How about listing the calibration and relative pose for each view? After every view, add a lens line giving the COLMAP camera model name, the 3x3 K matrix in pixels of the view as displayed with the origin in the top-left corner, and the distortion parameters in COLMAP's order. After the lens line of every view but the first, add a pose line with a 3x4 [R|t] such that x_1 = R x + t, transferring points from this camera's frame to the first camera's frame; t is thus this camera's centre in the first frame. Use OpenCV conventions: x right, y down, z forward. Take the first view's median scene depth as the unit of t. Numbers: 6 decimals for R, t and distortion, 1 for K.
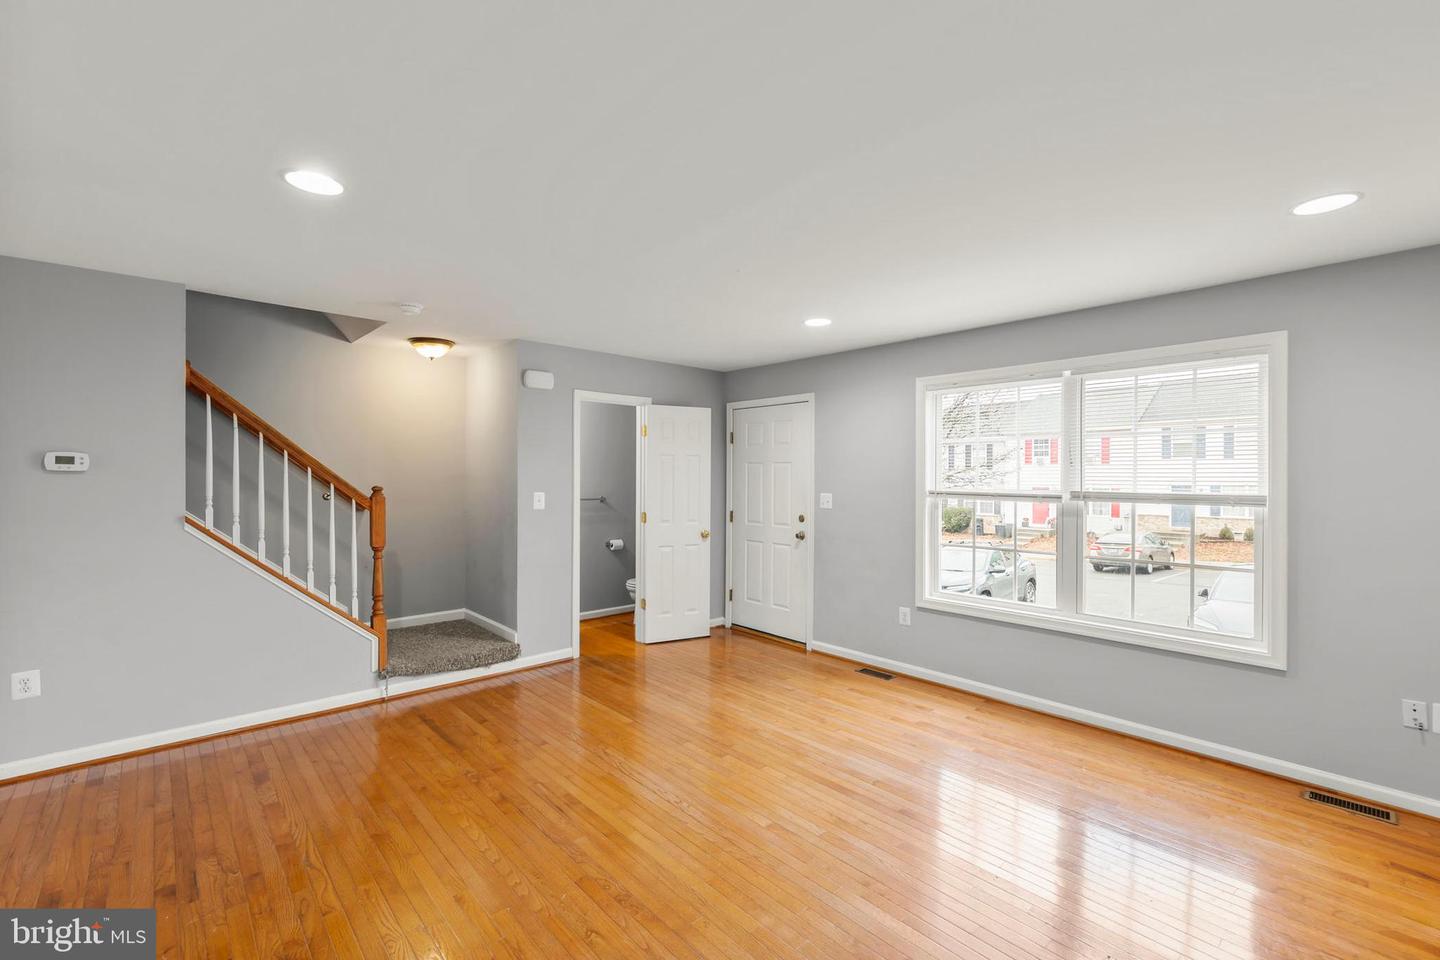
lens RADIAL K [[608.3, 0, 719.2], [0, 608.3, 475.3], [0, 0, 1]] dist [0.003344, -0.000309]
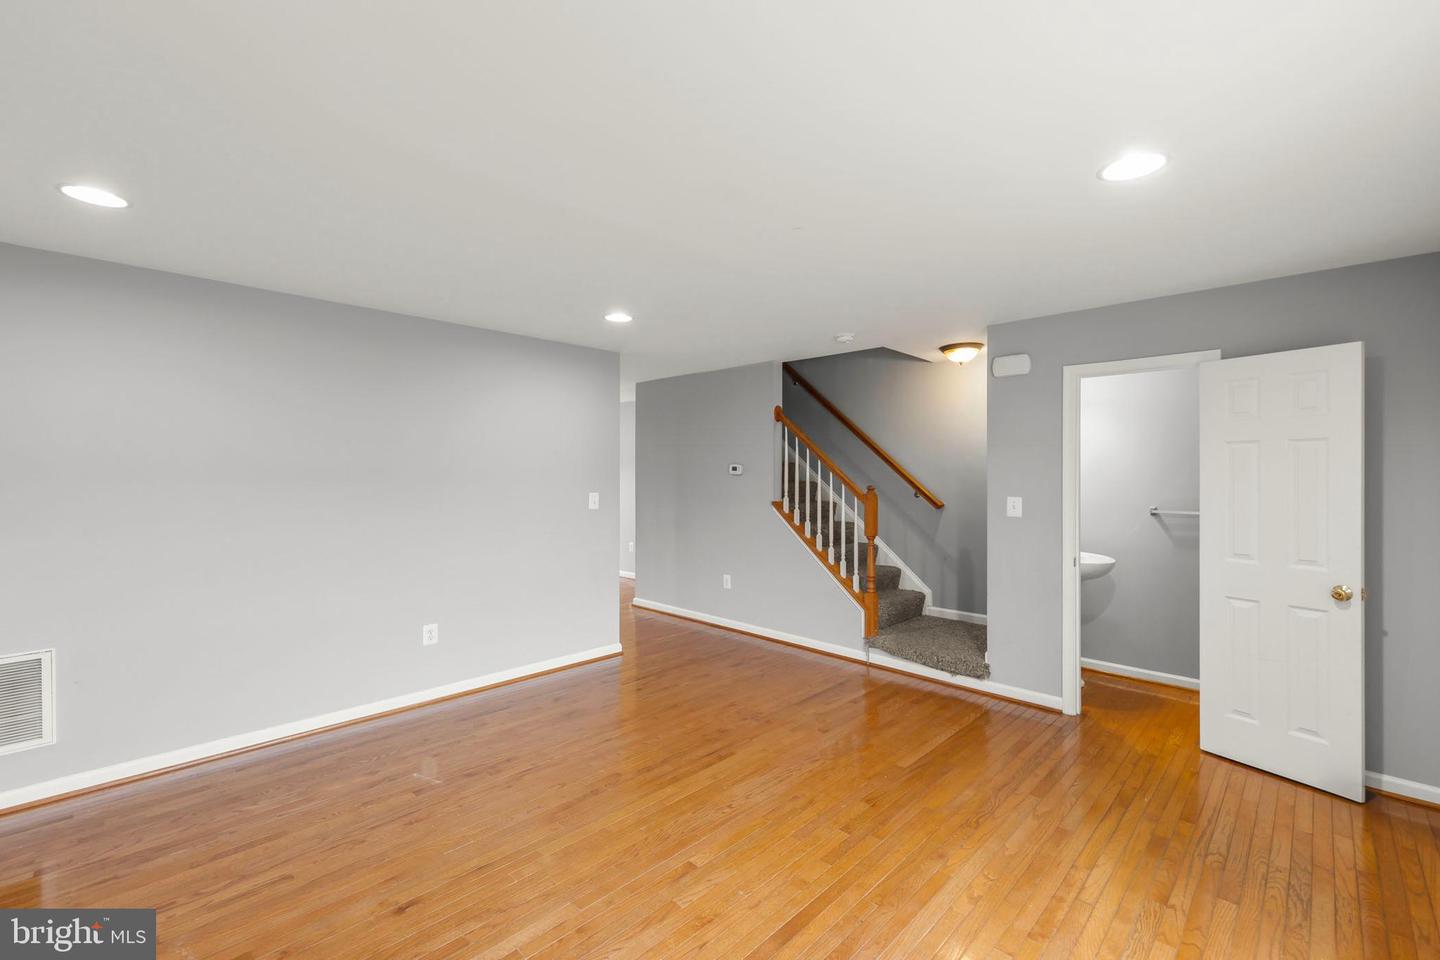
lens RADIAL K [[620.0, 0, 720.9], [0, 620.0, 474.2], [0, 0, 1]] dist [0.000170, -0.000099]
pose [[0.055340, -0.002218, -0.998465, 0.643807], [-0.001319, 0.999996, -0.002295, -0.001631], [0.998467, 0.001444, 0.055337, 0.633462]]
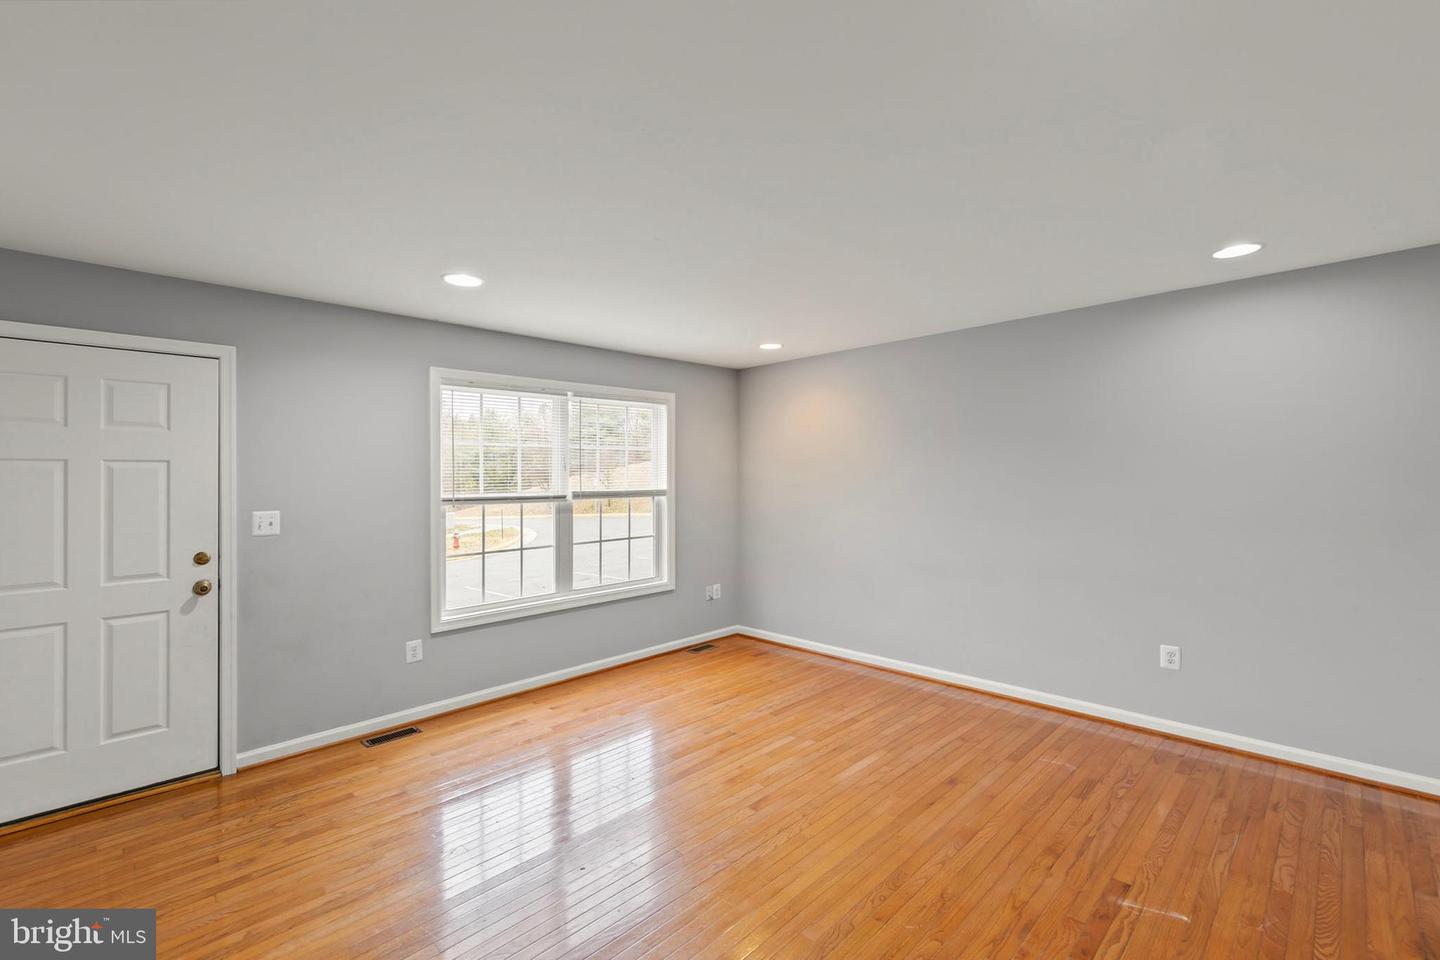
lens RADIAL K [[622.8, 0, 720.0], [0, 622.8, 480.0], [0, 0, 1]] dist [0.000166, -0.000039]
pose [[-0.046694, -0.007775, 0.998879, -0.632157], [0.012032, 0.999893, 0.008346, -0.002941], [-0.998837, 0.012408, -0.046595, 0.704402]]
